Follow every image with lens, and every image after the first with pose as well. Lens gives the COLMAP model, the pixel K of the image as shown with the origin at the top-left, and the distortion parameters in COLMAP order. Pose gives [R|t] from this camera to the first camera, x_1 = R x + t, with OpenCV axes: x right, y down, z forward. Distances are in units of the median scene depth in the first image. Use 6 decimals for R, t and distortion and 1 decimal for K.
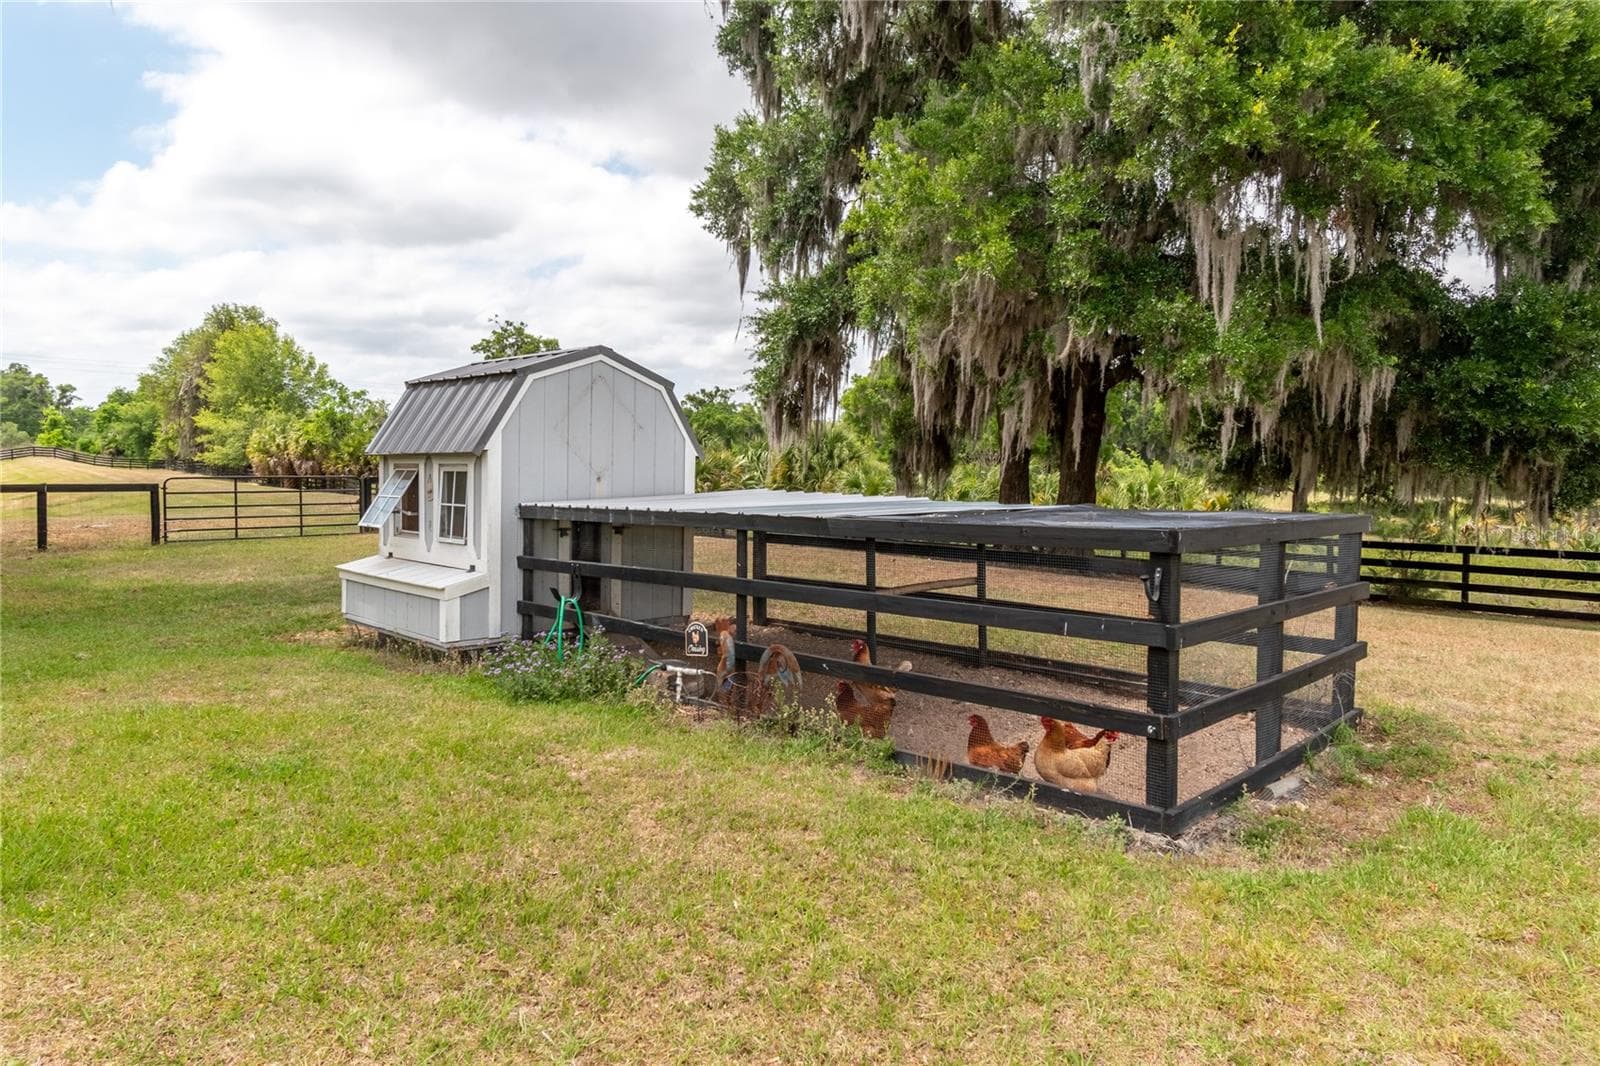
lens RADIAL K [[1078.1, 0, 771.8], [0, 1078.1, 530.3], [0, 0, 1]] dist [0.011025, 0.002110]
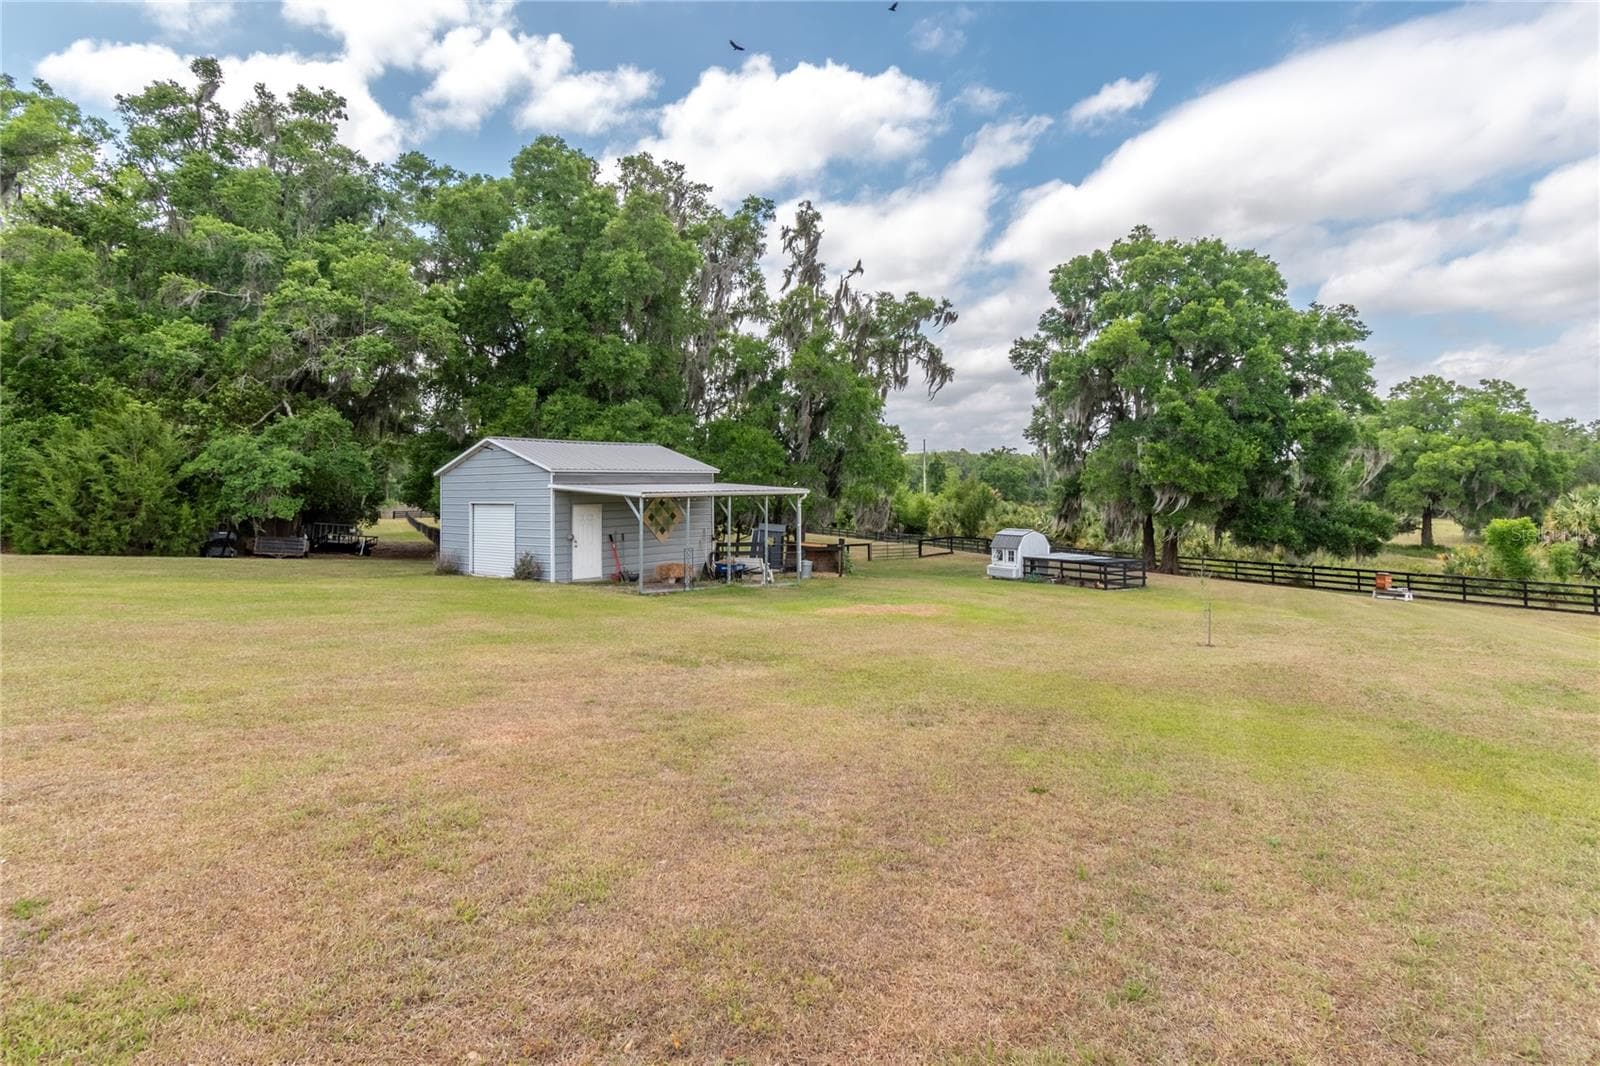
lens RADIAL K [[917.2, 0, 800.6], [0, 917.2, 487.1], [0, 0, 1]] dist [0.057797, 0.000738]
pose [[0.967309, -0.014739, -0.253172, -0.074509], [-0.002385, 0.997737, -0.067197, -0.039615], [0.253589, 0.065604, 0.965085, -2.840215]]
